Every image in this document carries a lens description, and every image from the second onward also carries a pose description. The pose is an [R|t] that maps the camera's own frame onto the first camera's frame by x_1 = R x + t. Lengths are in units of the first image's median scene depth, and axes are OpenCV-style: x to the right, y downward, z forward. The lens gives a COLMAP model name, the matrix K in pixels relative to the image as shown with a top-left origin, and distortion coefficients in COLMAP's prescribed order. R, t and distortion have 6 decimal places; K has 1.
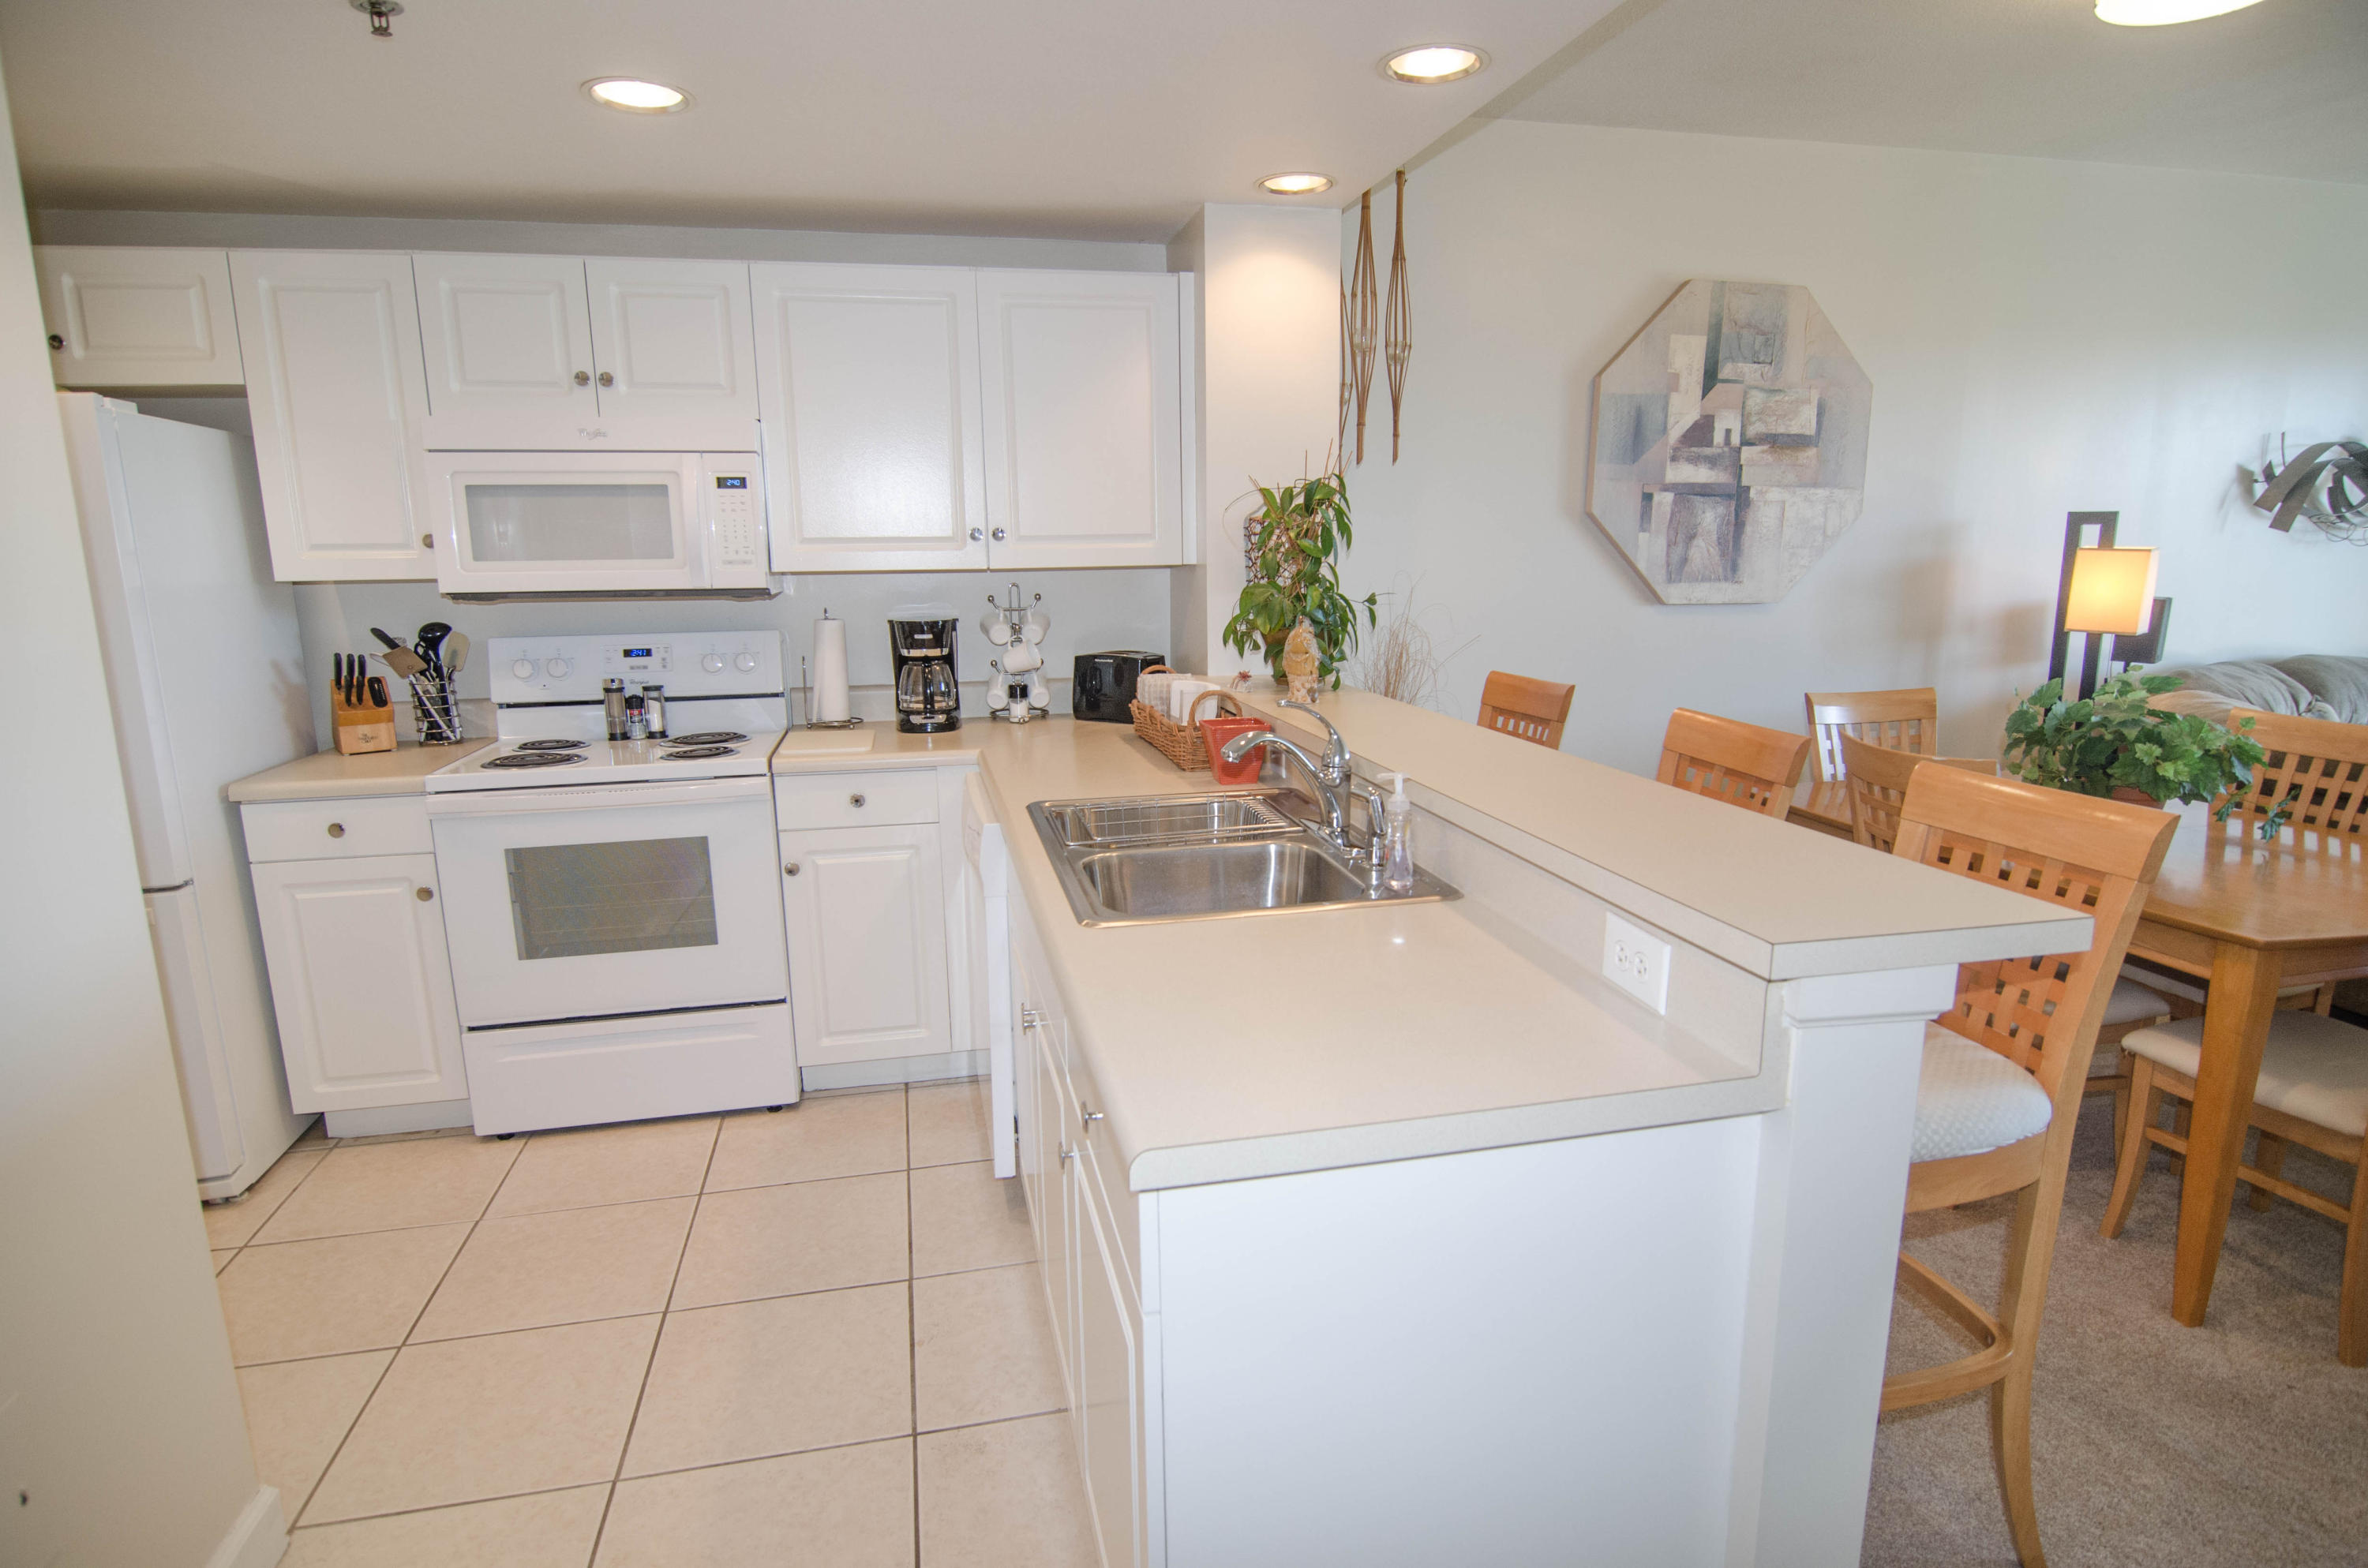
lens RADIAL K [[1272.0, 0, 1193.0], [0, 1272.0, 803.6], [0, 0, 1]] dist [-0.004002, -0.011782]
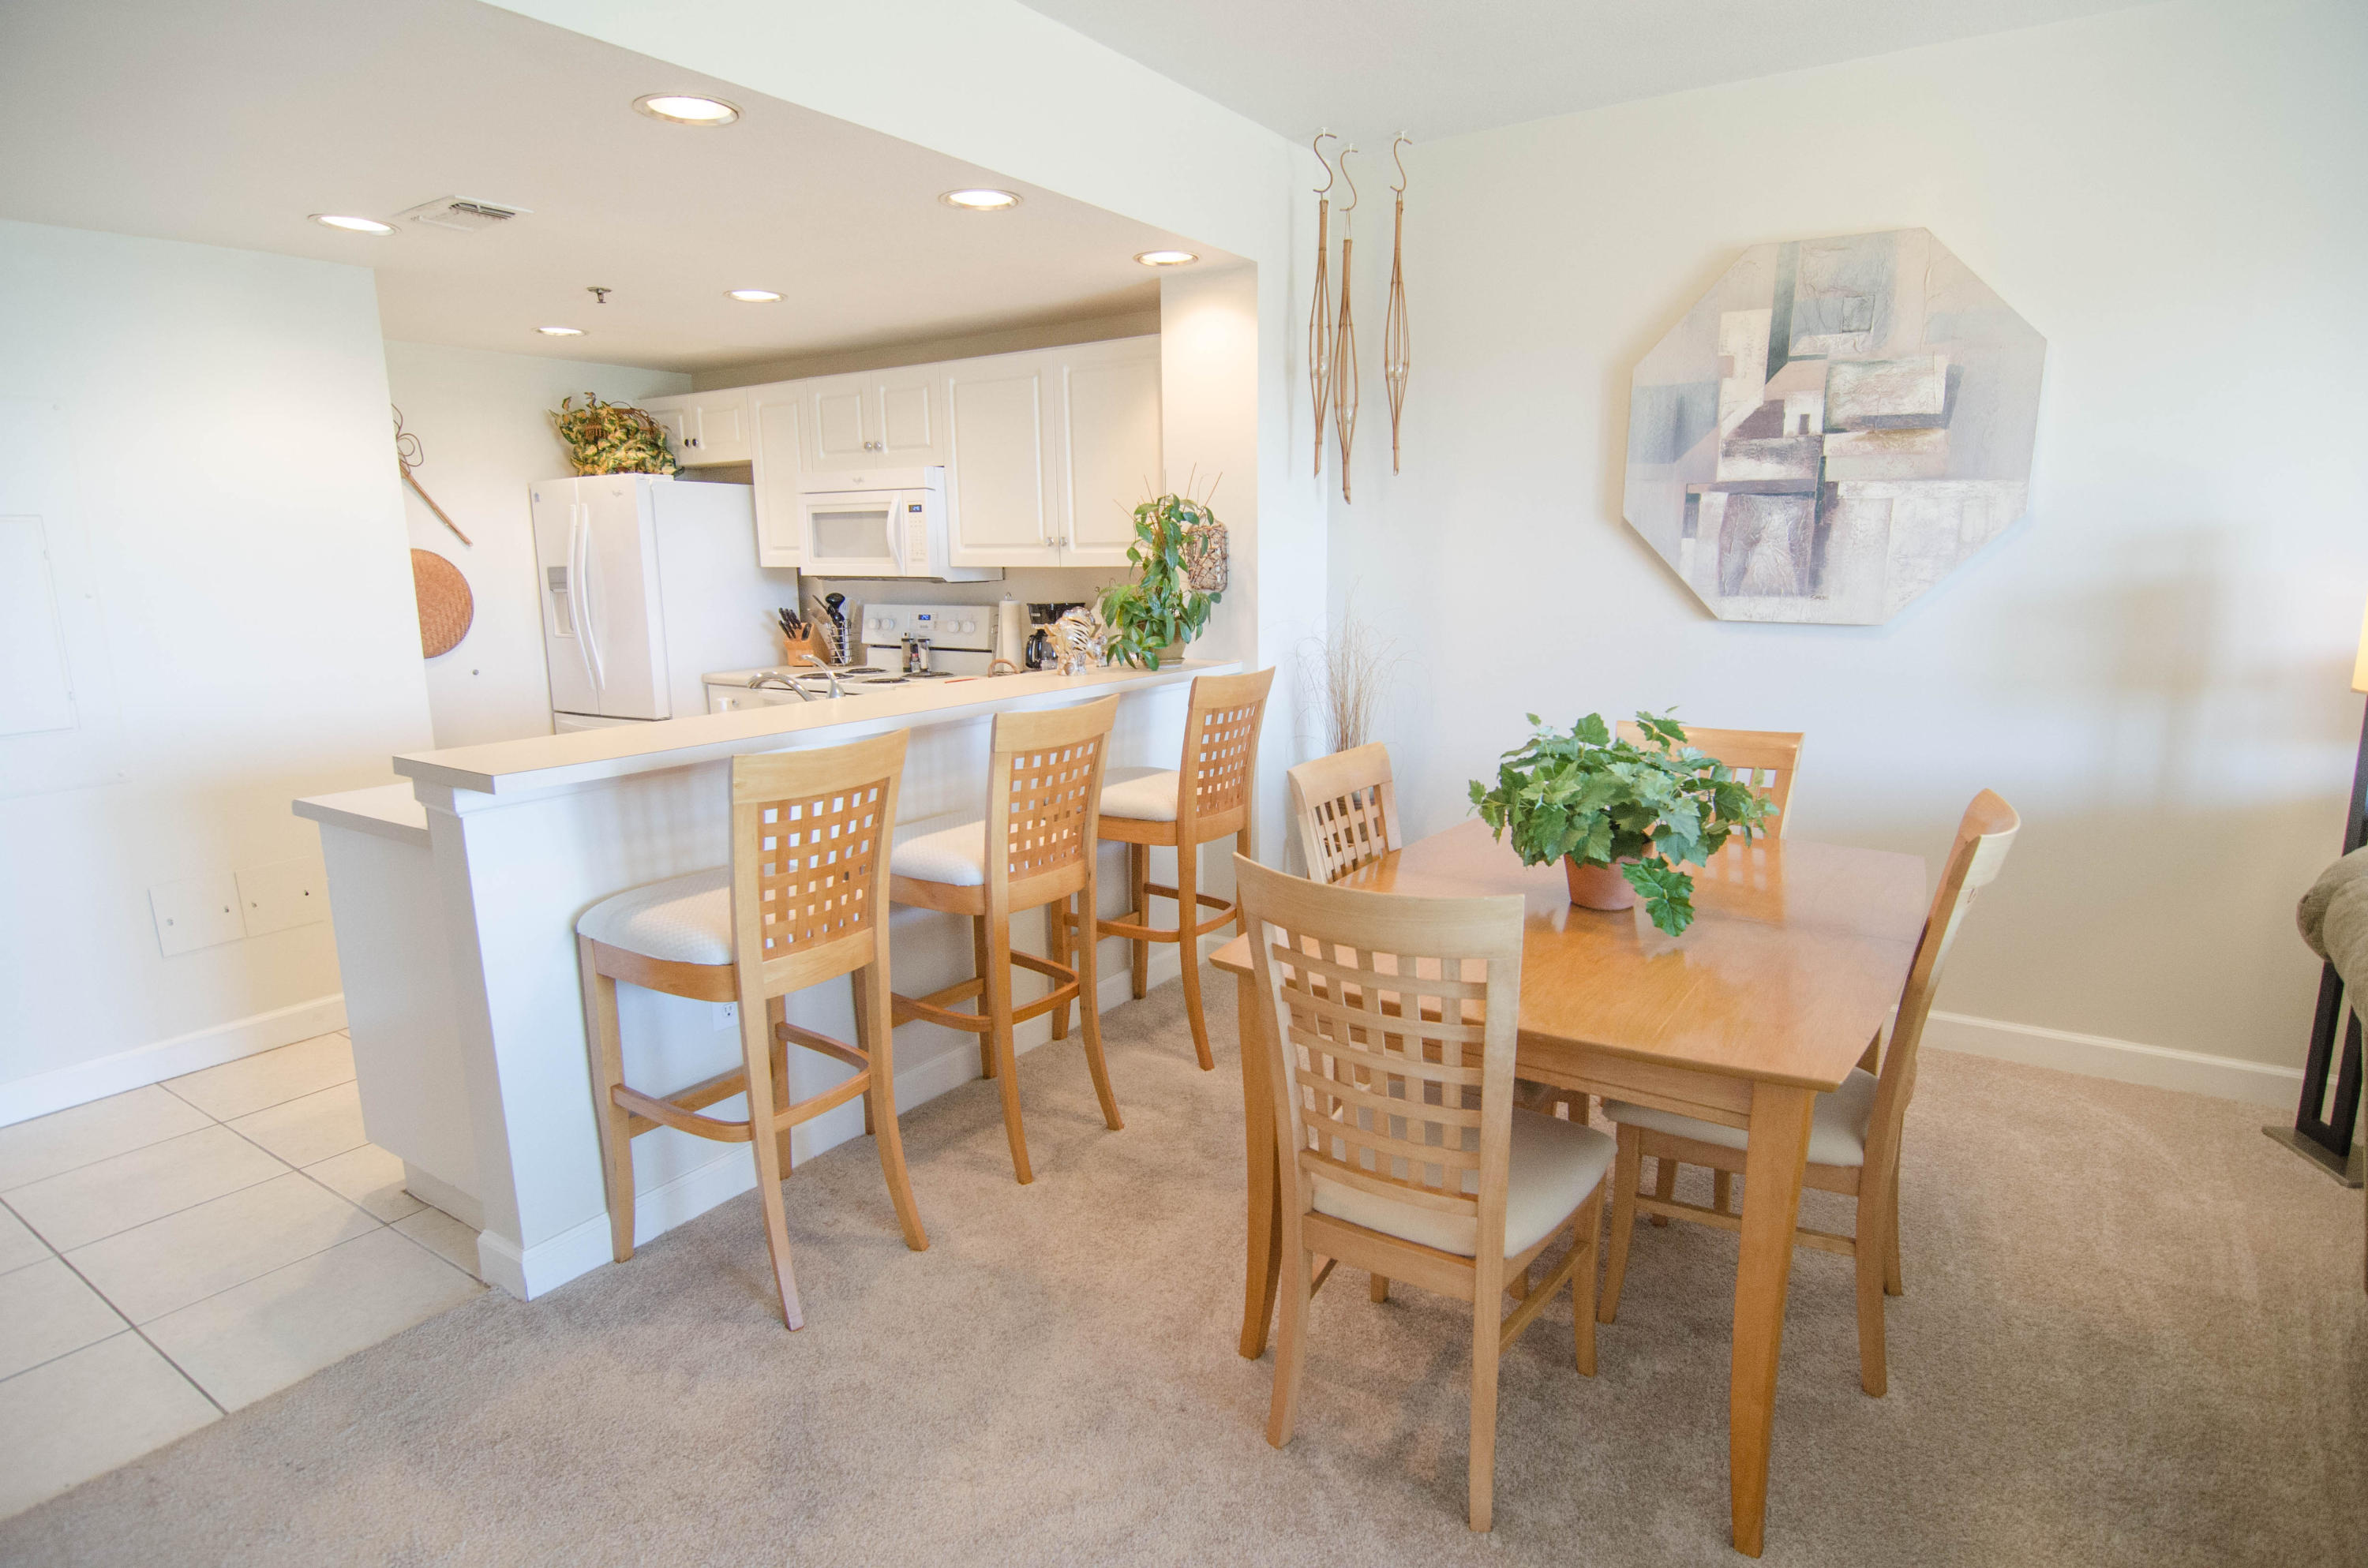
lens RADIAL K [[1272.0, 0, 1193.0], [0, 1272.0, 803.6], [0, 0, 1]] dist [-0.004002, -0.011782]
pose [[0.683721, 0.148774, -0.714417, 0.780836], [-0.145158, 0.987161, 0.066651, -0.038499], [0.715161, 0.058133, 0.696539, 0.141608]]
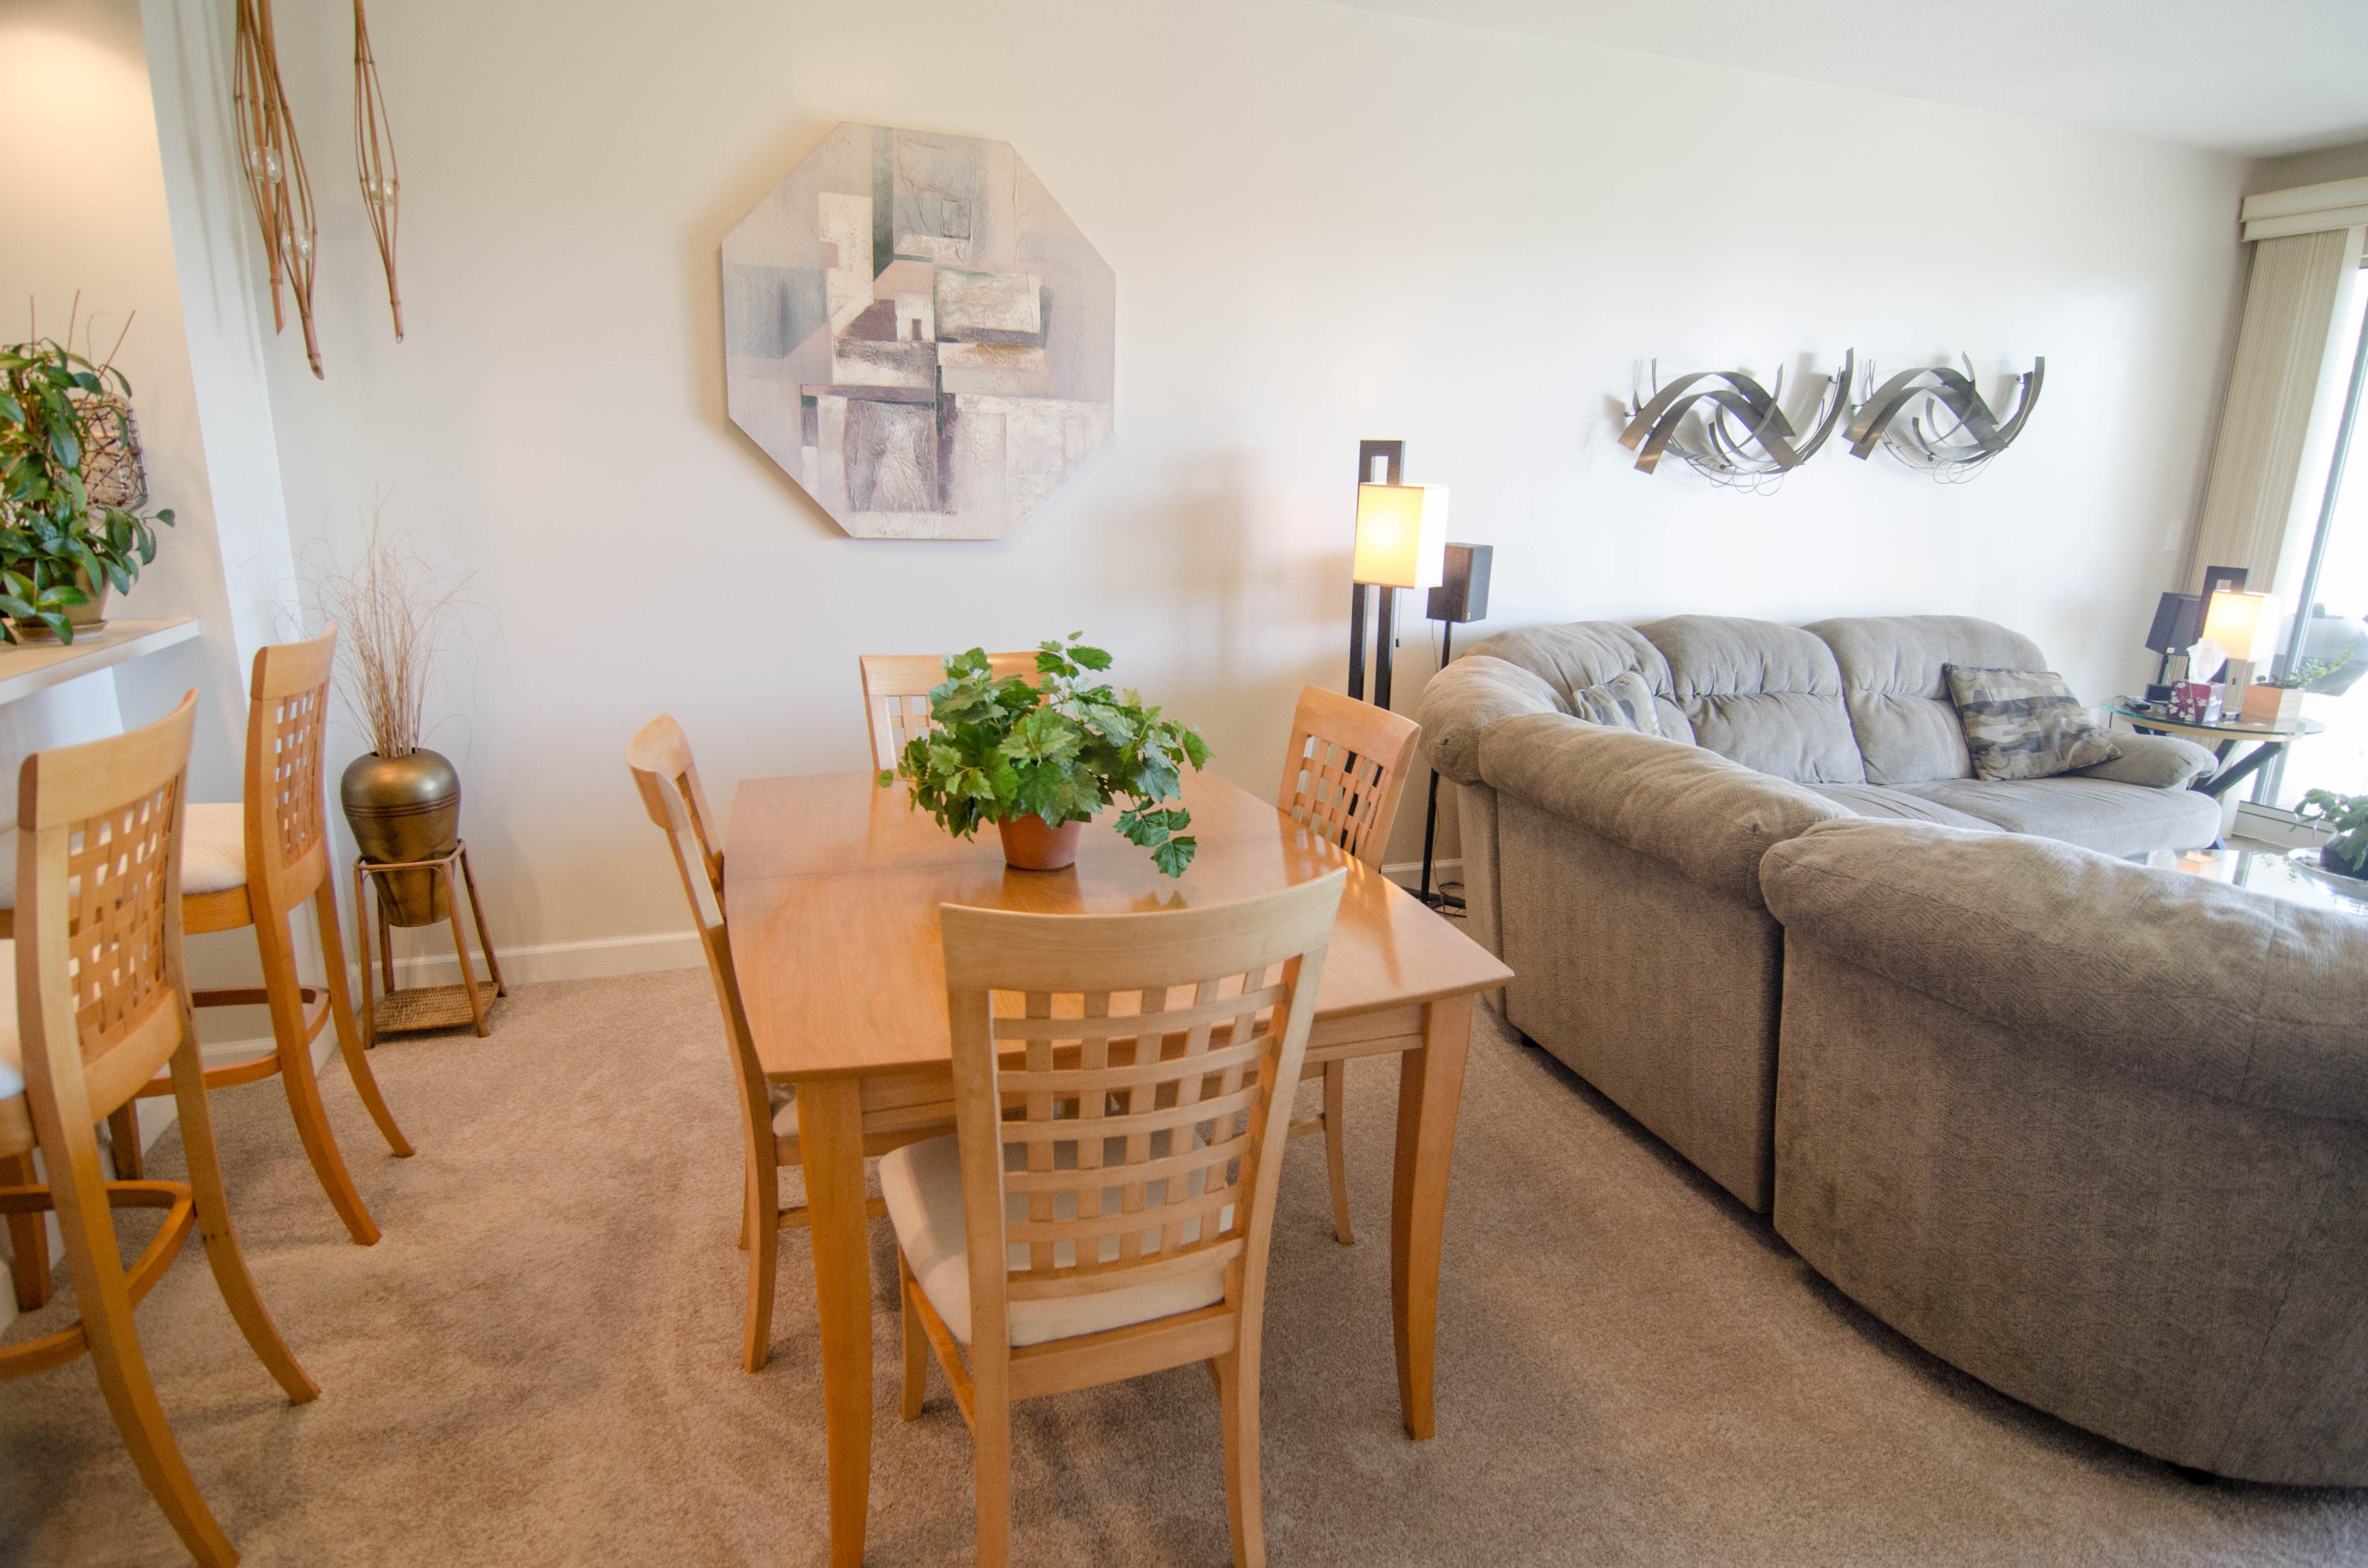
lens RADIAL K [[1272.0, 0, 1193.0], [0, 1272.0, 803.6], [0, 0, 1]] dist [-0.004002, -0.011782]
pose [[0.992909, 0.004259, 0.118797, 0.500198], [-0.010691, 0.998507, 0.053558, -0.034121], [-0.118392, -0.054448, 0.991473, 0.165605]]
